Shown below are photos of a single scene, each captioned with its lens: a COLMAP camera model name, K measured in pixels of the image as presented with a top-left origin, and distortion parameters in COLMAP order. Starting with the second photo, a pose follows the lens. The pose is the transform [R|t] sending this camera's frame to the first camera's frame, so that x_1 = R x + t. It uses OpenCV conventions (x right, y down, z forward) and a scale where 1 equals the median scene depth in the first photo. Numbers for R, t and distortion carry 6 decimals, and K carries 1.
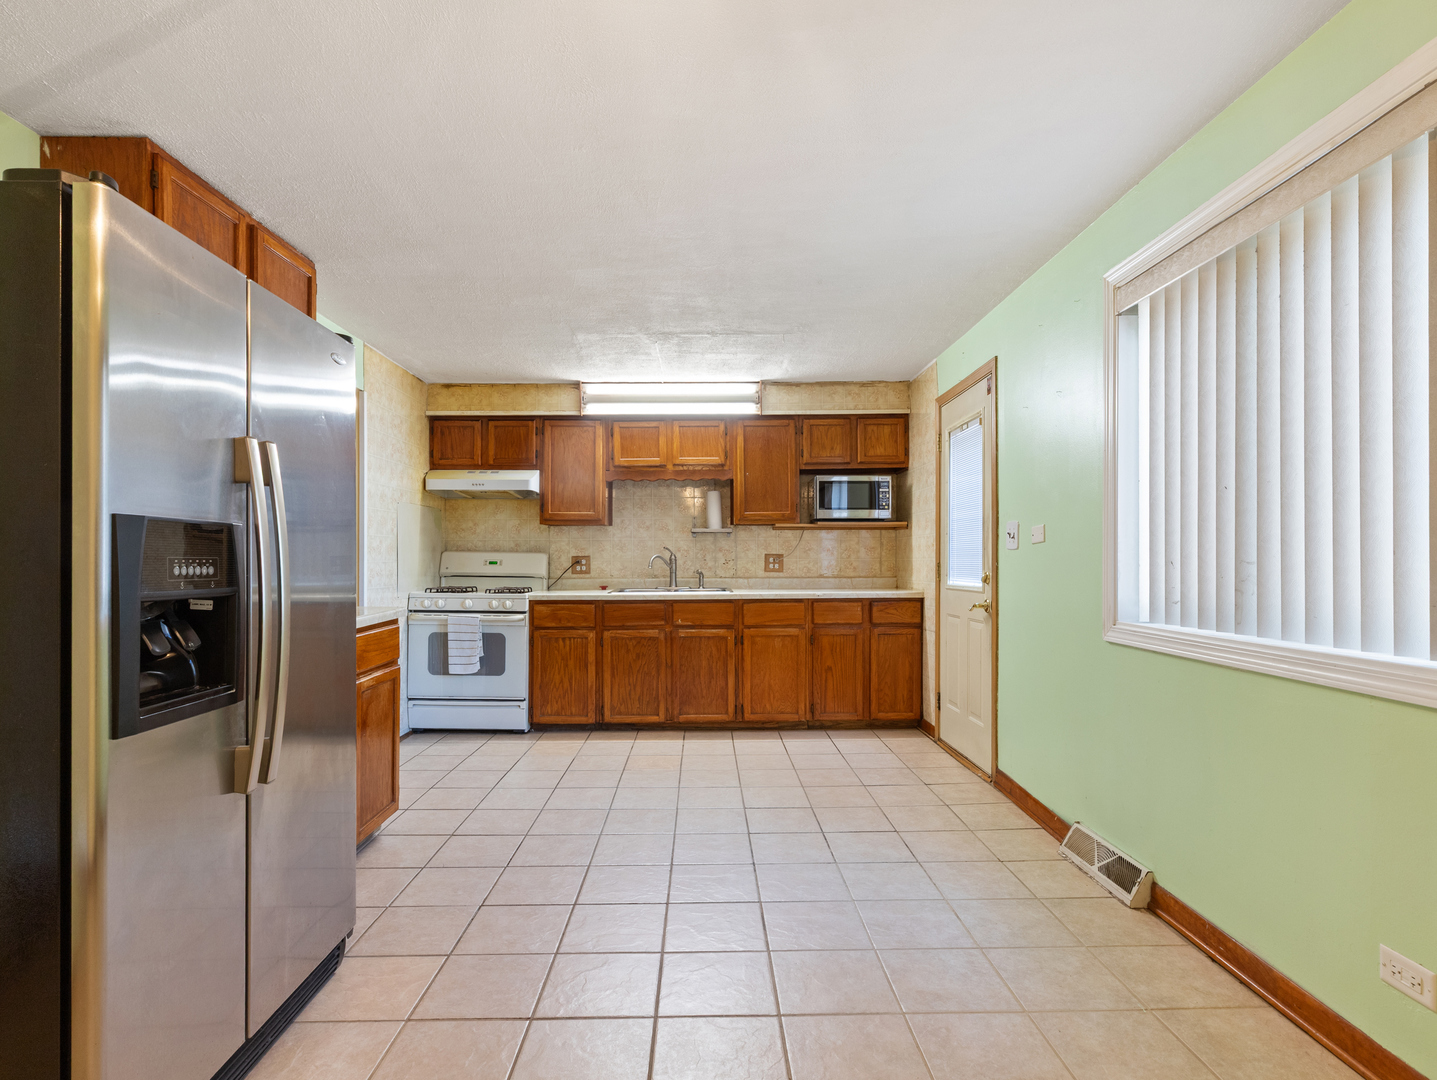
lens RADIAL K [[746.4, 0, 712.6], [0, 746.4, 543.6], [0, 0, 1]] dist [0.003717, -0.000691]
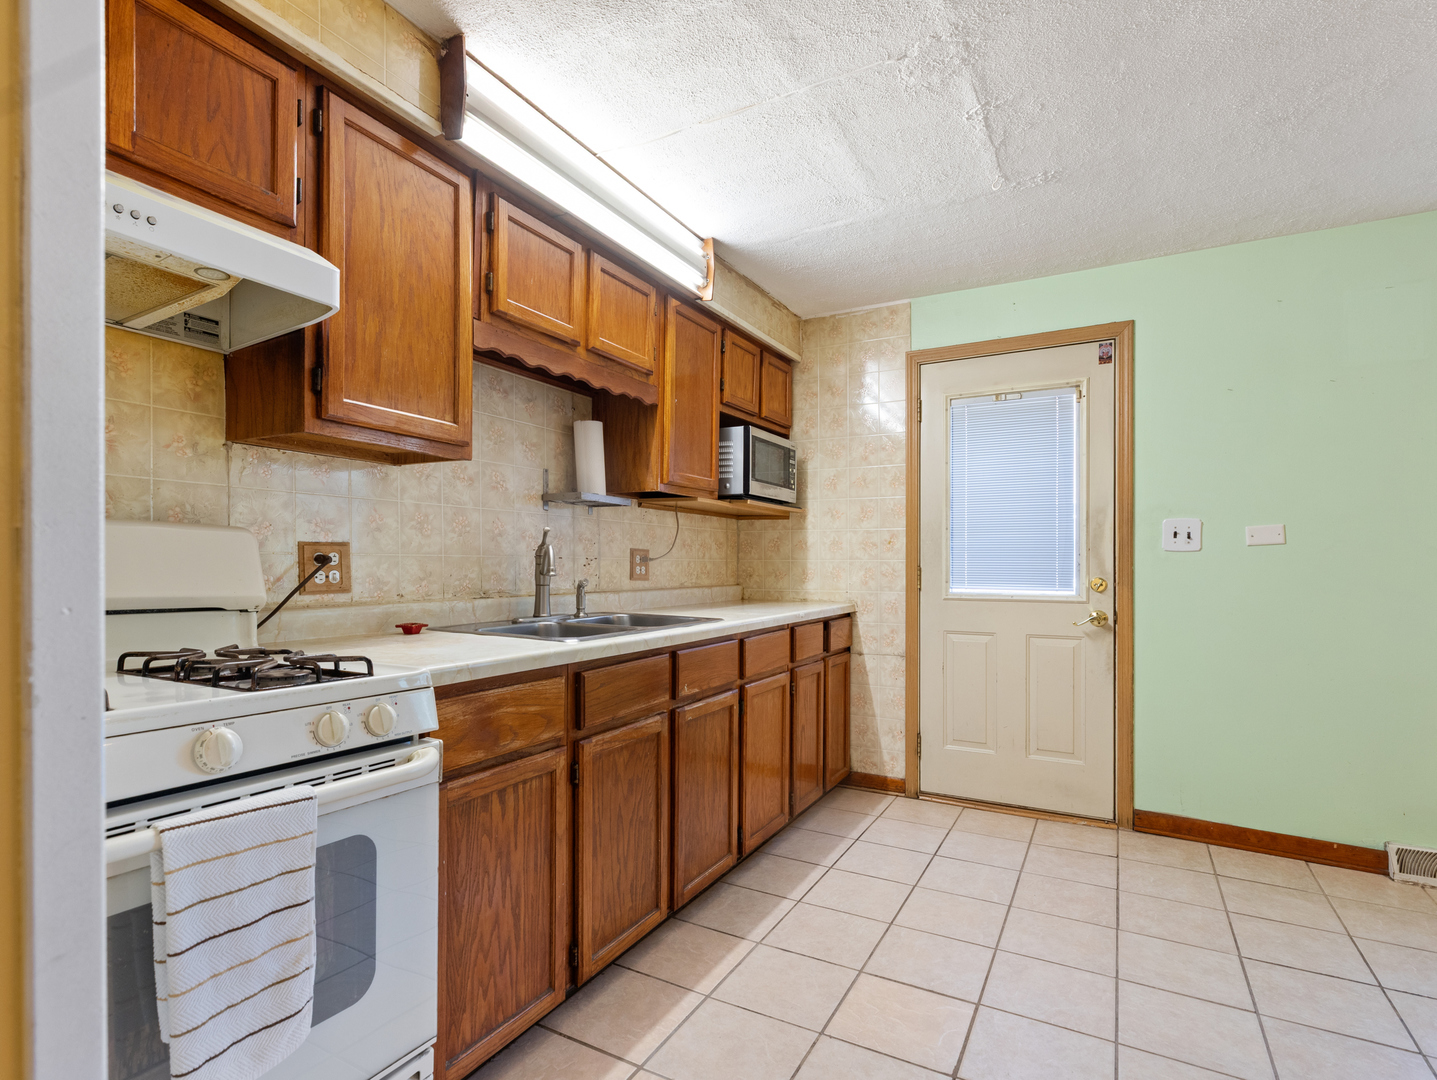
lens RADIAL K [[727.5, 0, 720.3], [0, 727.5, 567.8], [0, 0, 1]] dist [-0.001461, -0.000622]
pose [[0.498944, 0.001222, 0.866633, -0.428675], [-0.027123, 0.999531, 0.014207, 0.021305], [-0.866209, -0.030595, 0.498744, 0.757811]]
